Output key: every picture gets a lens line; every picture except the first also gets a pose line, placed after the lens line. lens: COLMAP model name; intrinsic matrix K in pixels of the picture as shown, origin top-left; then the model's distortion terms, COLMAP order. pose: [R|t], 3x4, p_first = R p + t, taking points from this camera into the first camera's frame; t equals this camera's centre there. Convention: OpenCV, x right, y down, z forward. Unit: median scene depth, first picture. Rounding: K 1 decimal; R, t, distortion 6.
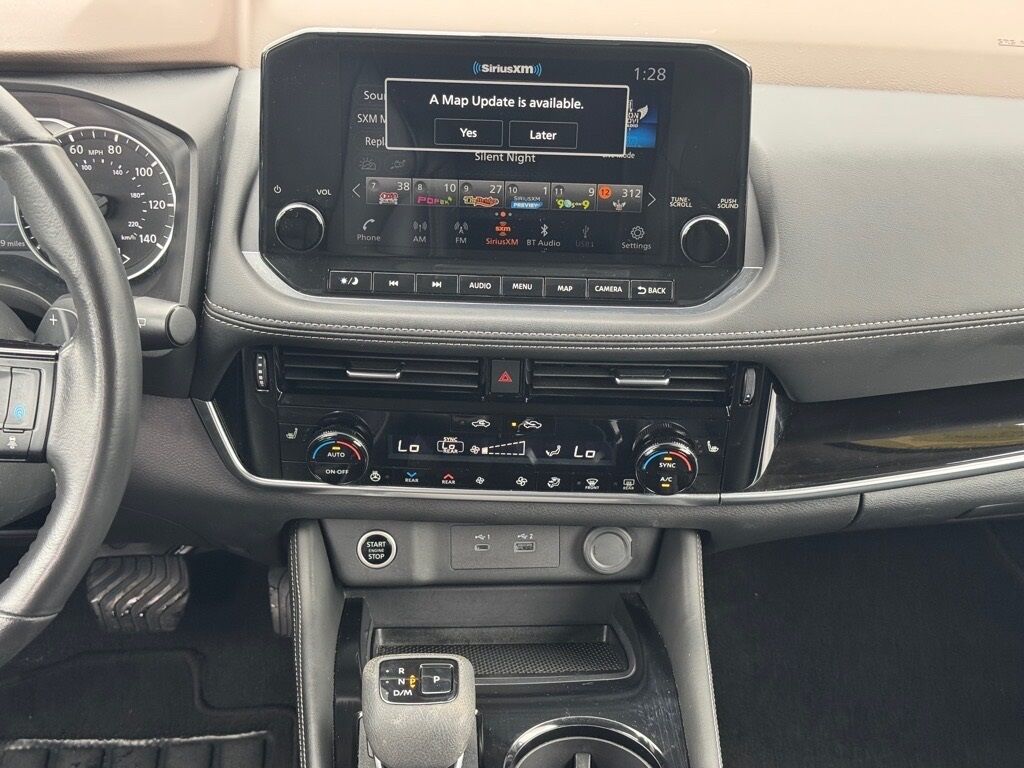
lens RADIAL K [[1491.7, 0, 526.1], [0, 1491.7, 383.9], [0, 0, 1]] dist [0.215732, -0.639173]
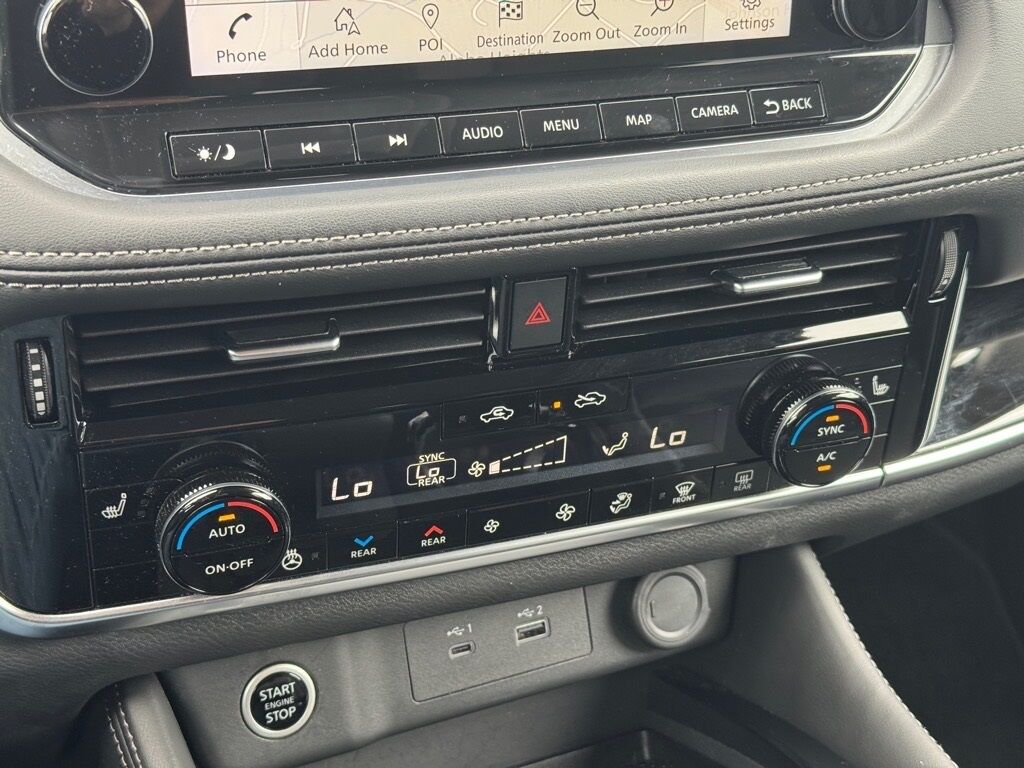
lens RADIAL K [[1491.7, 0, 526.1], [0, 1491.7, 383.9], [0, 0, 1]] dist [0.215732, -0.639173]
pose [[0.930830, -0.166350, 0.325397, -0.181092], [0.171016, 0.985163, 0.014428, 0.010339], [-0.322969, 0.042219, 0.945467, 0.501469]]
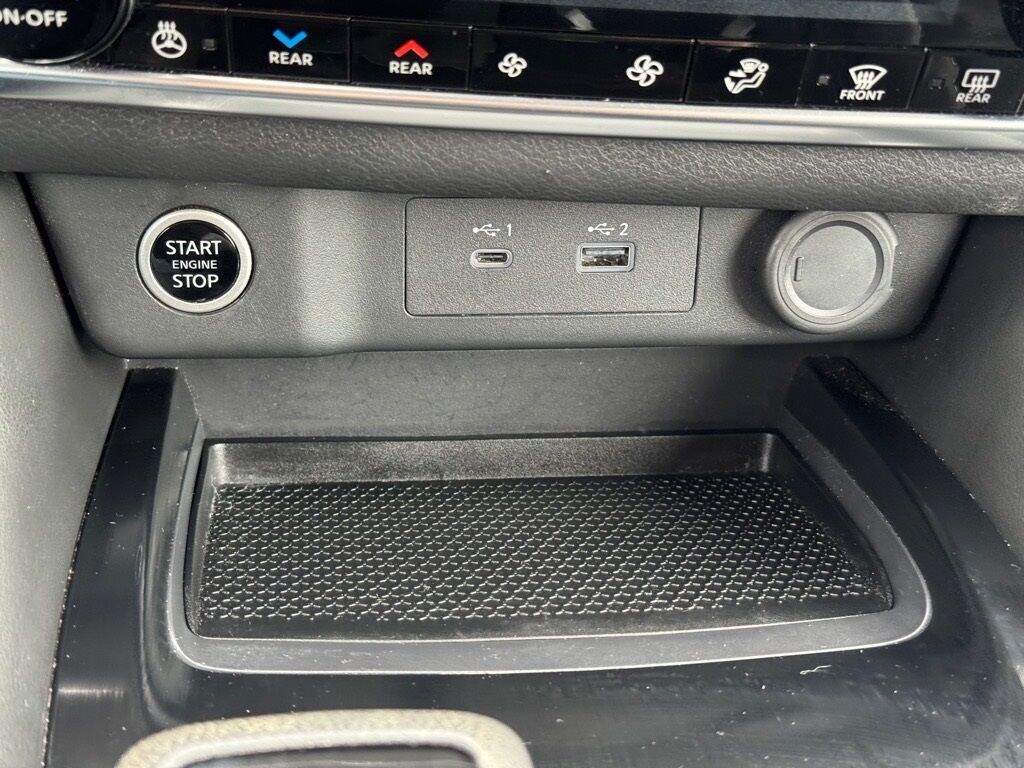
lens RADIAL K [[1491.7, 0, 526.1], [0, 1491.7, 383.9], [0, 0, 1]] dist [0.215732, -0.639173]
pose [[0.997313, 0.006941, 0.072923, -0.050450], [-0.024986, 0.968035, 0.249567, 0.050621], [-0.068860, -0.250719, 0.965608, 0.680415]]
